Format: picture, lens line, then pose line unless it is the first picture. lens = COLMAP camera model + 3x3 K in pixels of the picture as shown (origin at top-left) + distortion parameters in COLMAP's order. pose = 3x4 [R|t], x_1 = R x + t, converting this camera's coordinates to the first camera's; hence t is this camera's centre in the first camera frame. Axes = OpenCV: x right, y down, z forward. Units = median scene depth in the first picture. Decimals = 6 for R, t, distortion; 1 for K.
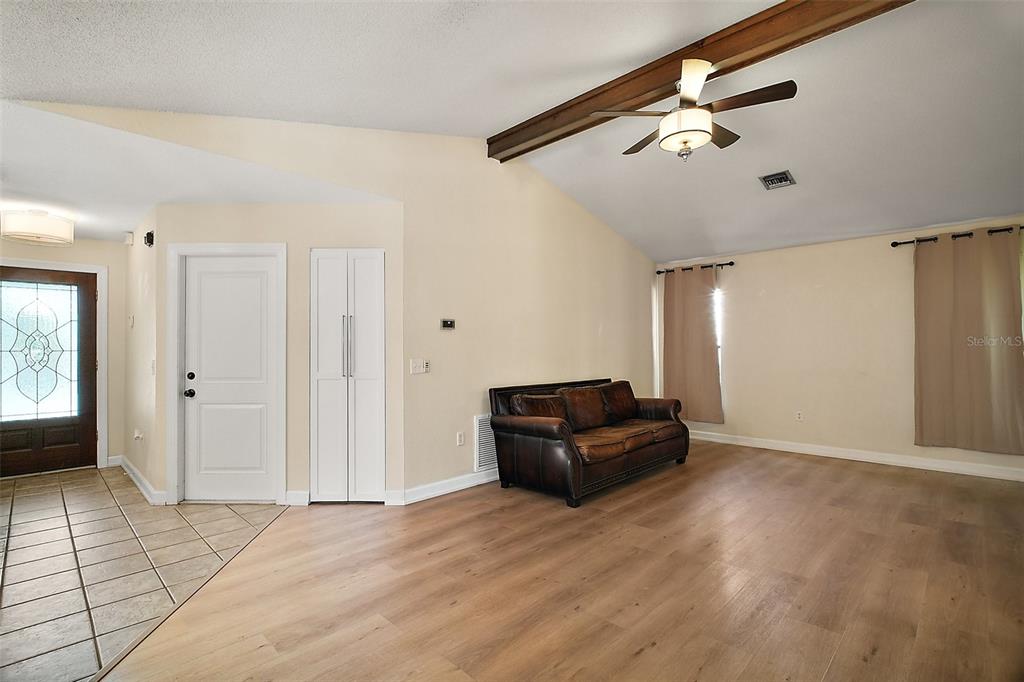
lens RADIAL K [[468.5, 0, 488.1], [0, 468.5, 343.3], [0, 0, 1]] dist [-0.005287, -0.000607]
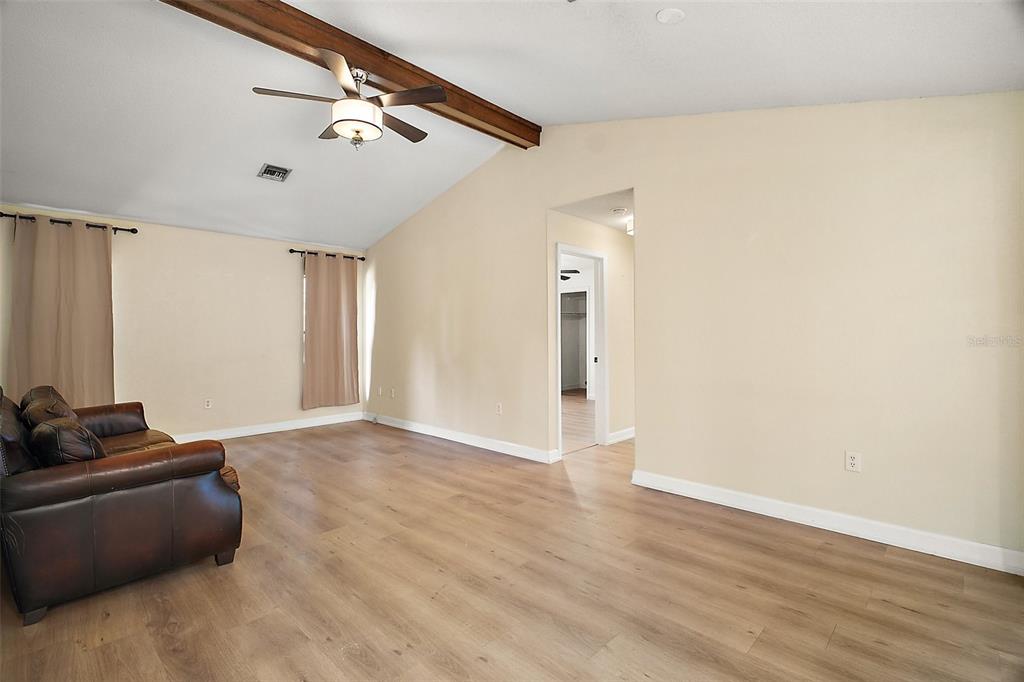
lens RADIAL K [[468.5, 0, 516.5], [0, 468.5, 336.9], [0, 0, 1]] dist [-0.005287, -0.000607]
pose [[-0.033312, -0.004921, 0.999433, -0.584691], [-0.012794, 0.999908, 0.004497, 0.003969], [-0.999363, -0.012637, -0.033371, 0.660196]]
